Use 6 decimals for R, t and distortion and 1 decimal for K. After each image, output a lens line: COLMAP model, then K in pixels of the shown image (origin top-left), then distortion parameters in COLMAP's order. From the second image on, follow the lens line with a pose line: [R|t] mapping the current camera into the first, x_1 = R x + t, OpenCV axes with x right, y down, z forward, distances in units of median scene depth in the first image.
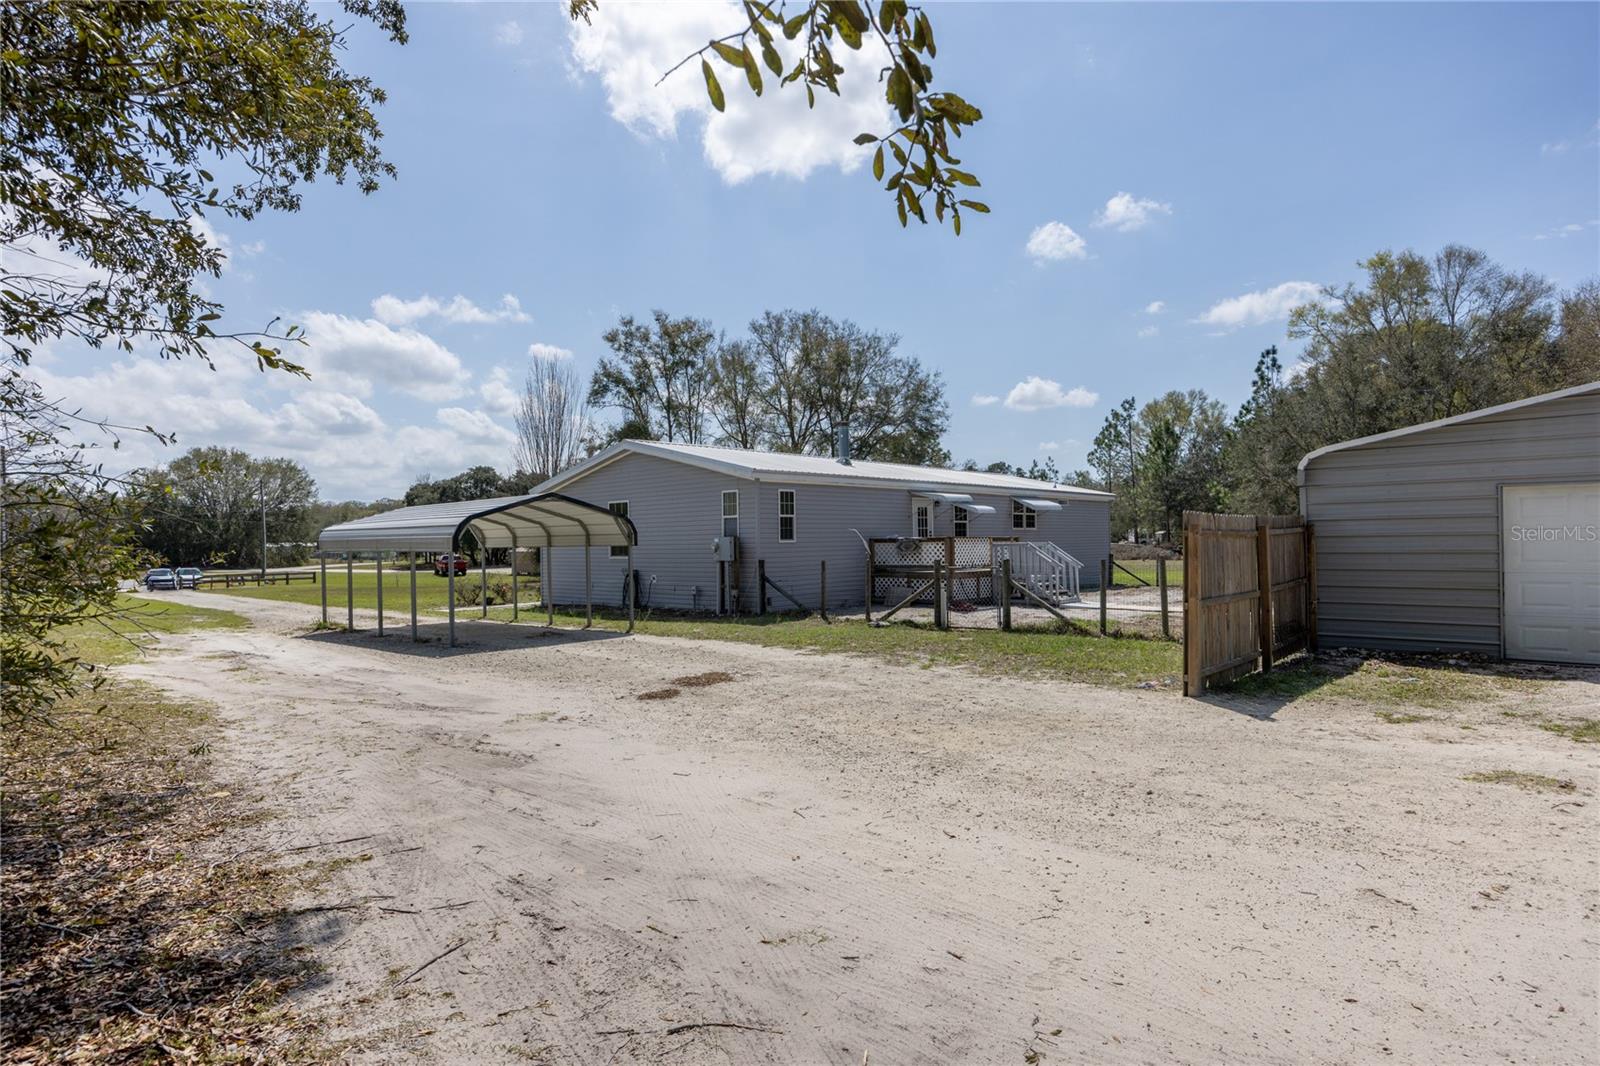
lens RADIAL K [[883.8, 0, 800.0], [0, 883.8, 533.0], [0, 0, 1]] dist [0.000645, -0.000857]
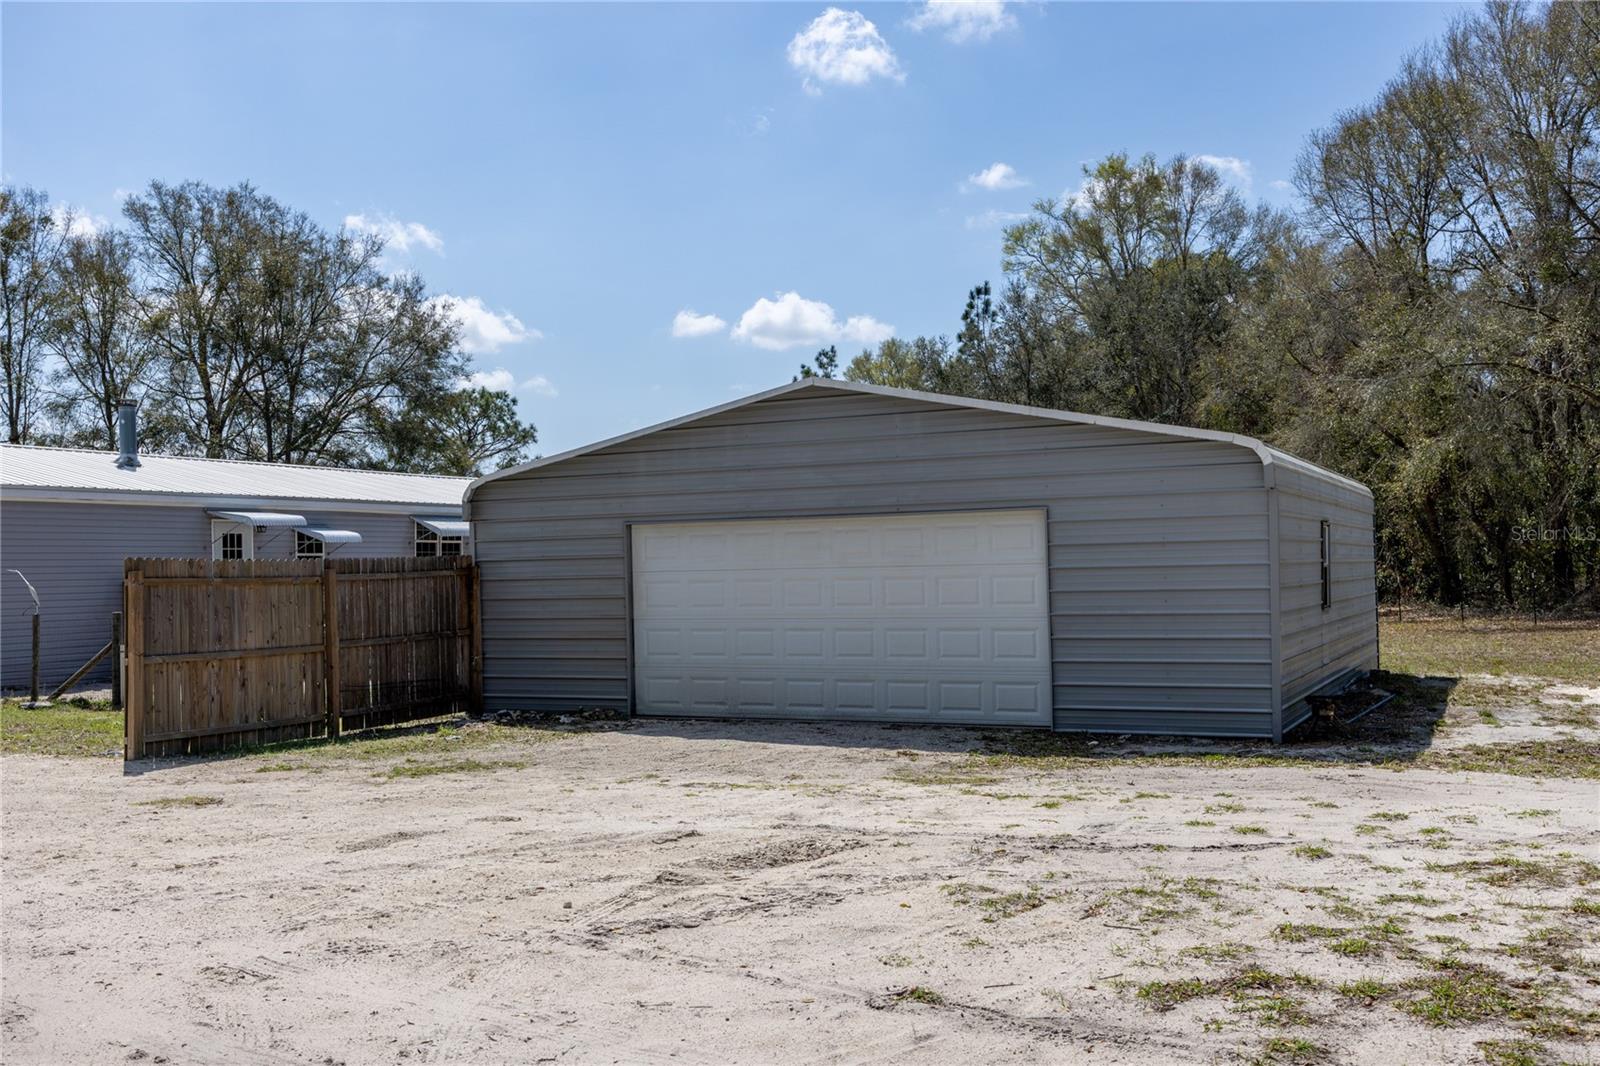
lens RADIAL K [[1576.1, 0, 800.0], [0, 1576.1, 533.0], [0, 0, 1]] dist [-0.003775, -0.010452]
pose [[0.960626, 0.001709, 0.277840, 0.086938], [0.003818, 0.999805, -0.019351, -0.002058], [-0.277819, 0.019650, 0.960432, -0.101809]]
